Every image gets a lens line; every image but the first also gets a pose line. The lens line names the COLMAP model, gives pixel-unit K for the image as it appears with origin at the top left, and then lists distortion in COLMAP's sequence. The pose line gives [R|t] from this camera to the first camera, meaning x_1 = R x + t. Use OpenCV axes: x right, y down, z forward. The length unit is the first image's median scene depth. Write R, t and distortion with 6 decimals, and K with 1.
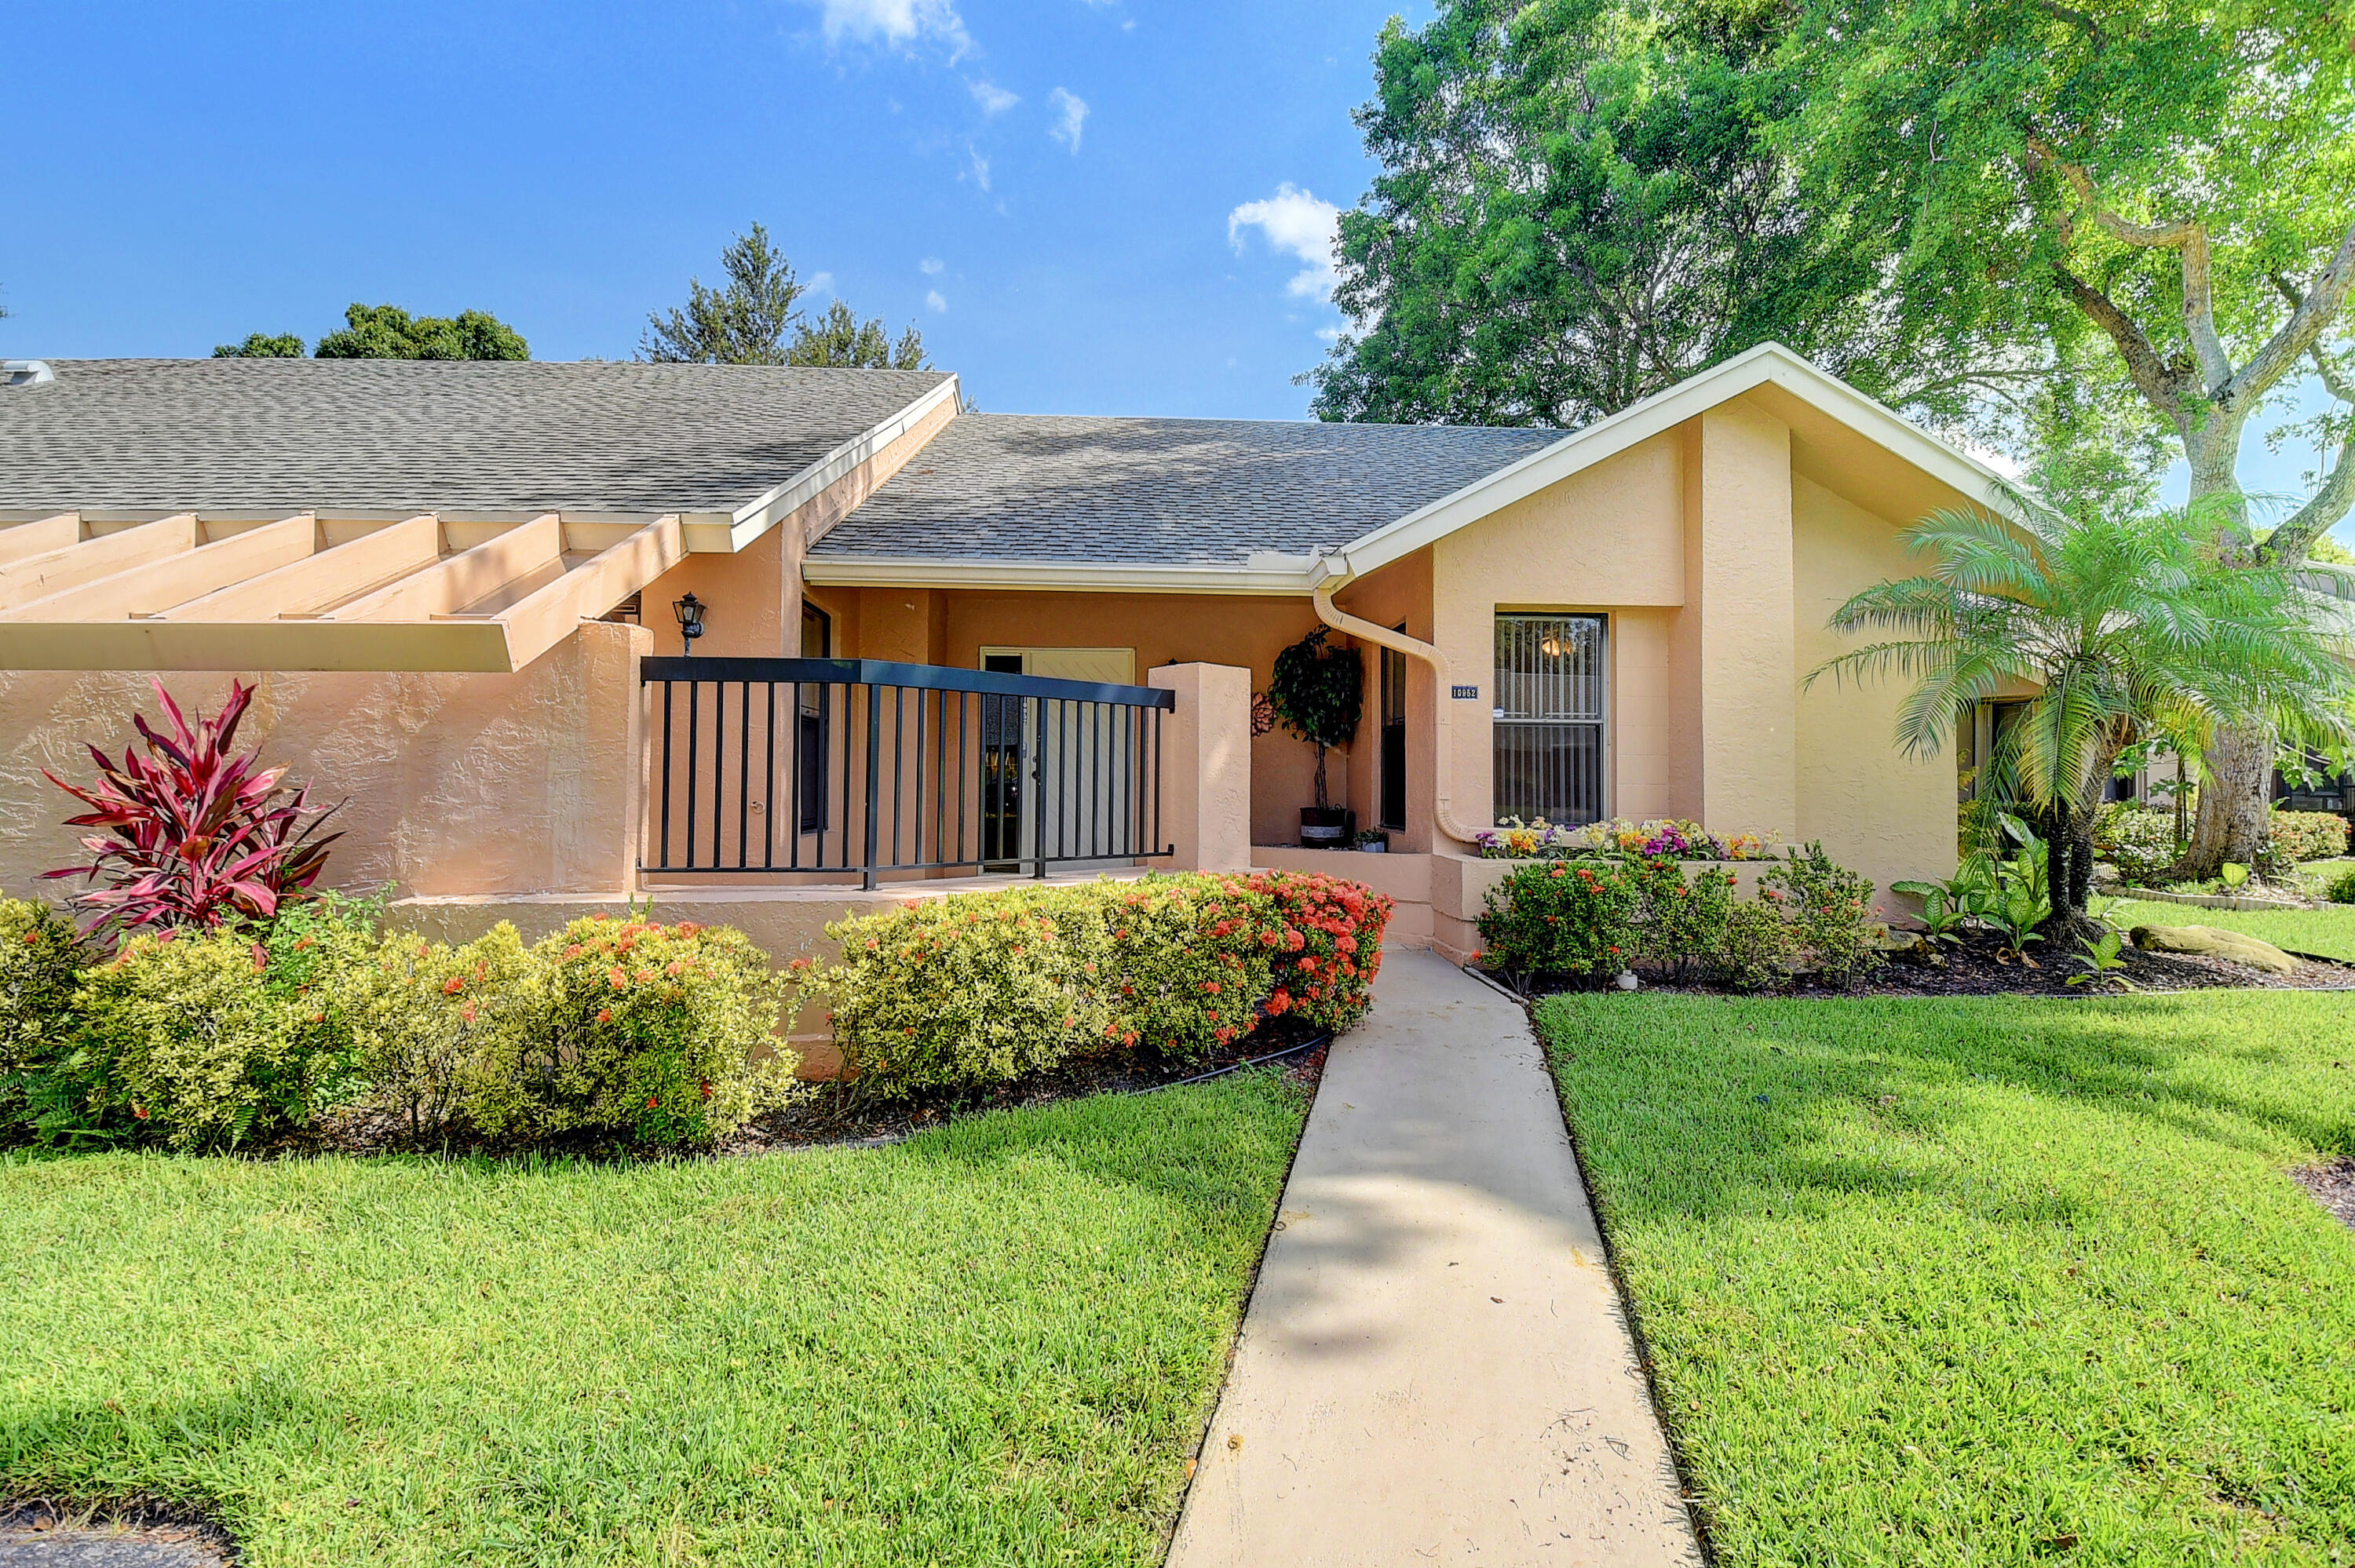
lens RADIAL K [[1058.8, 0, 1168.9], [0, 1058.8, 759.6], [0, 0, 1]] dist [-0.000388, -0.010037]
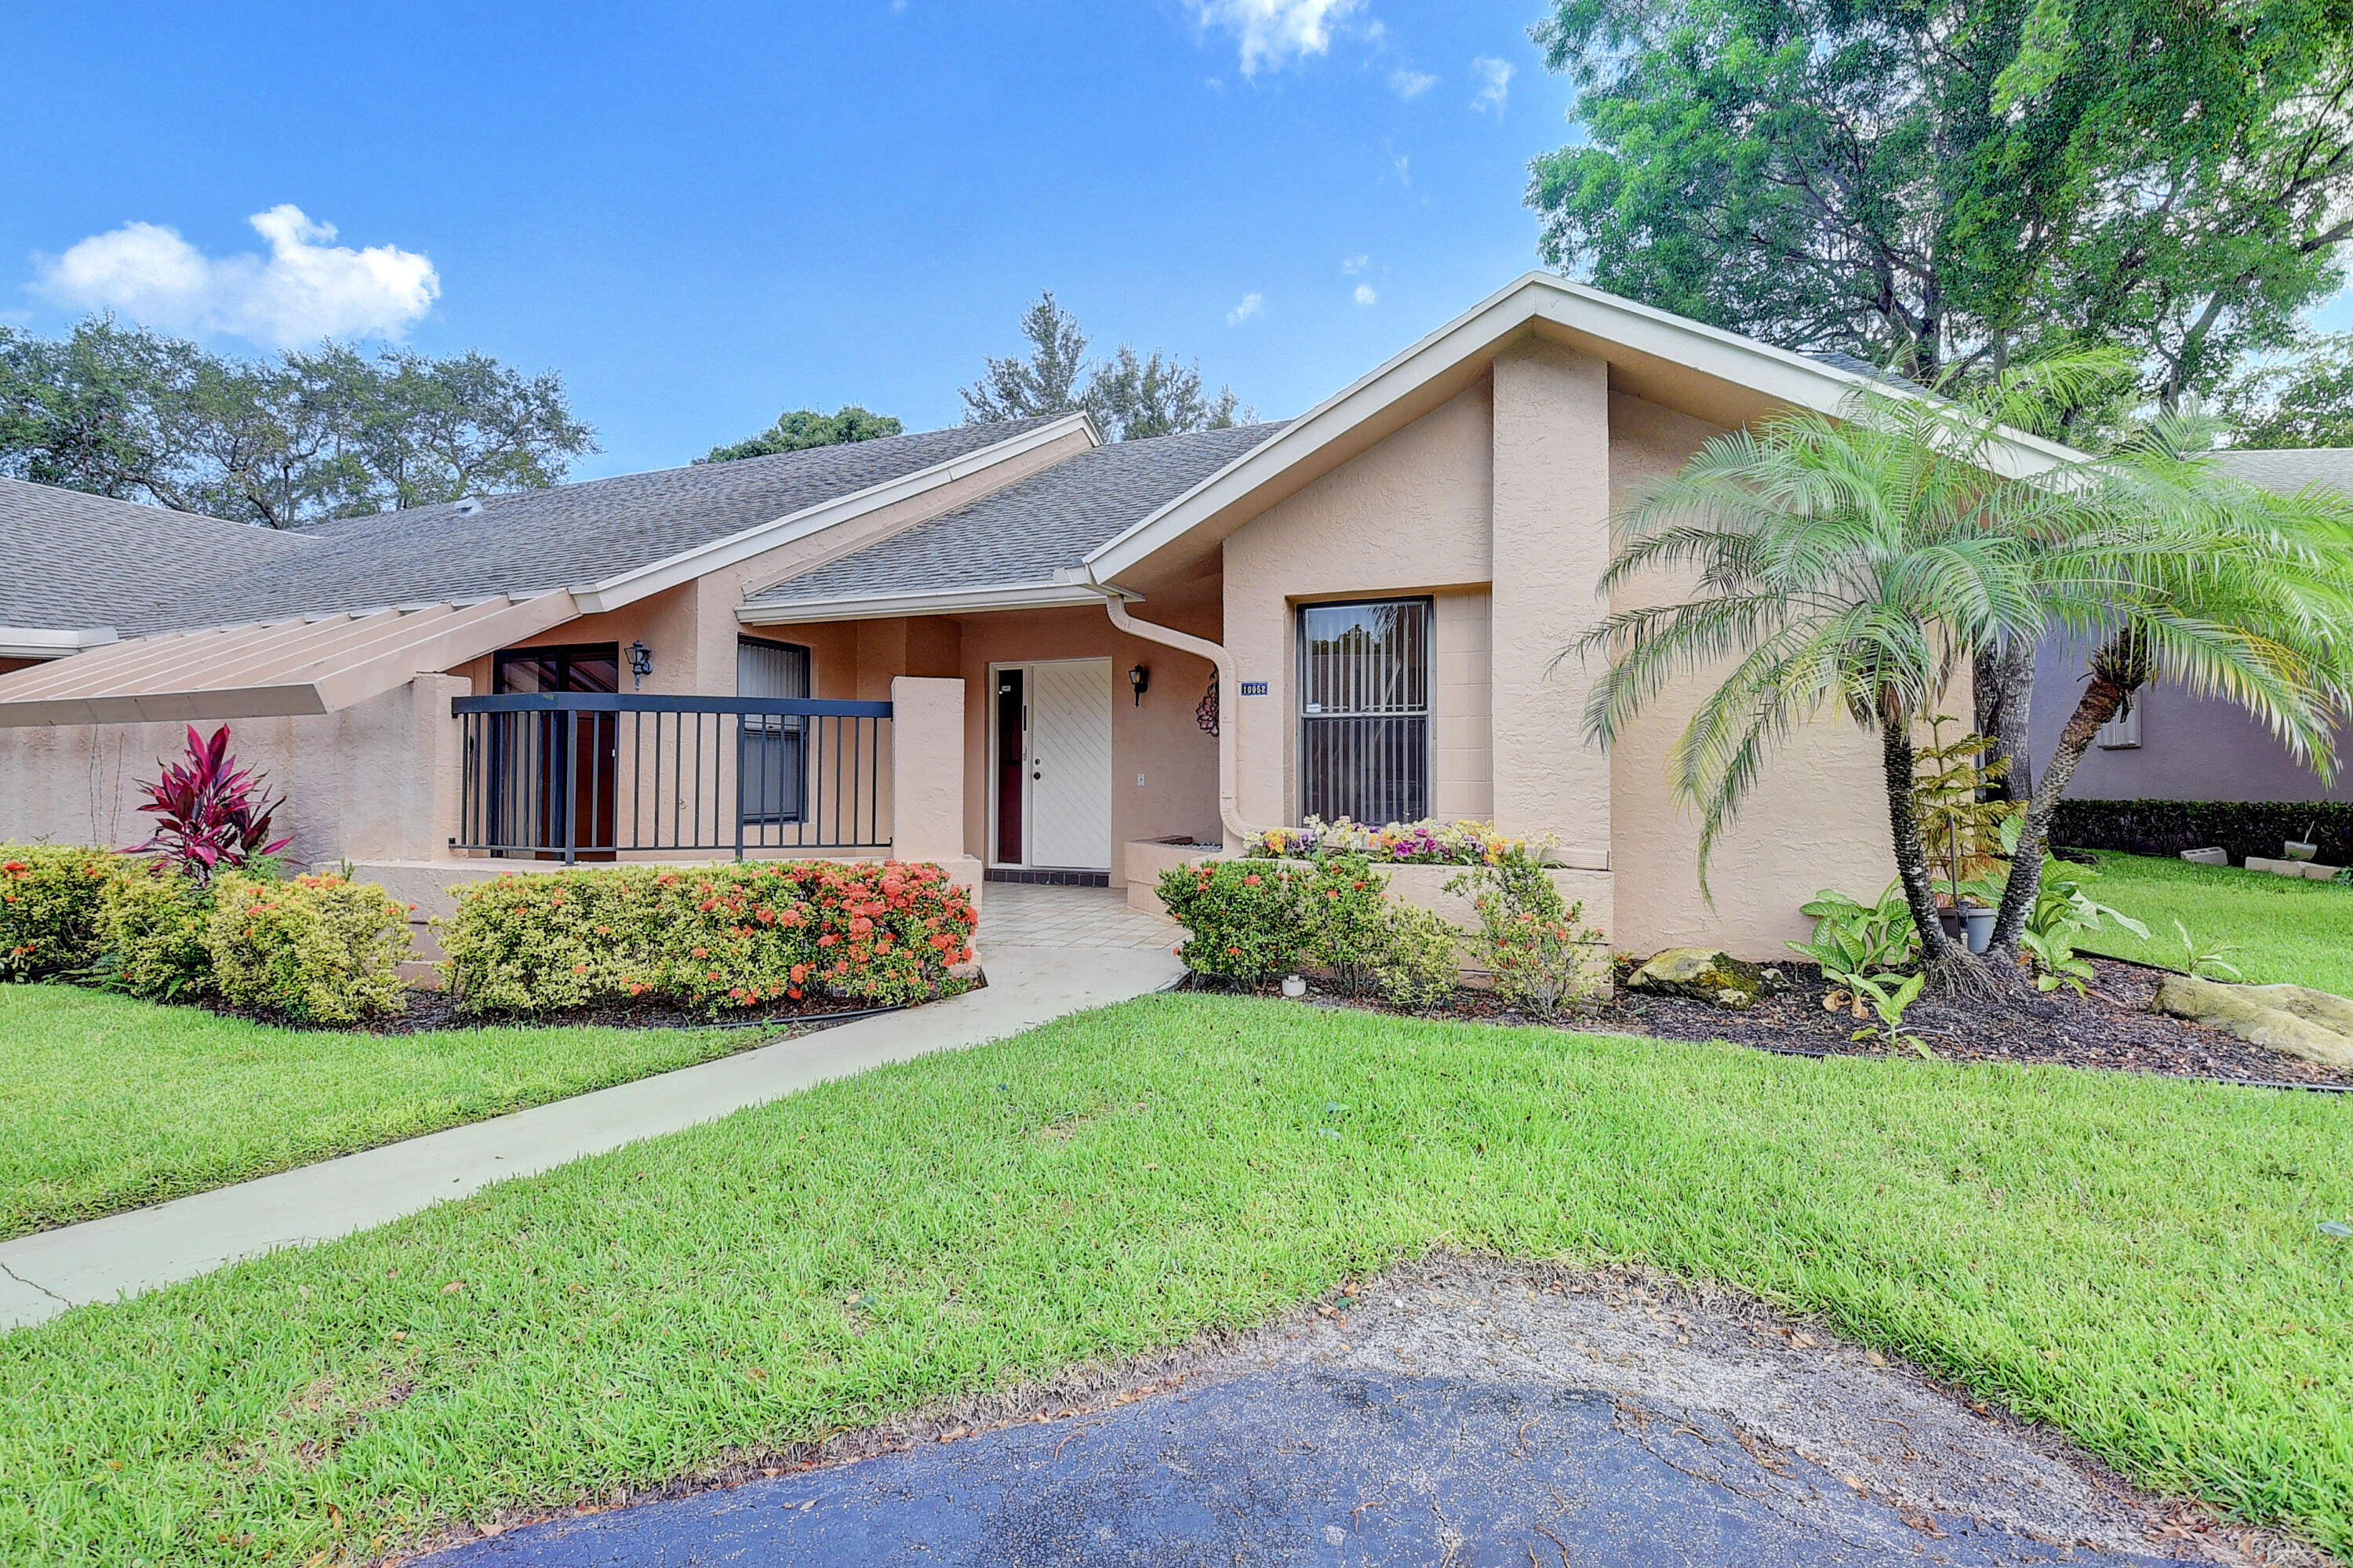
lens RADIAL K [[1045.4, 0, 1176.5], [0, 1045.4, 784.0], [0, 0, 1]] dist [0.001468, -0.009055]
pose [[0.901610, -0.004004, -0.432530, 0.624920], [0.015423, 0.999619, 0.022895, 0.001493], [0.432274, -0.027314, 0.901329, 0.090162]]
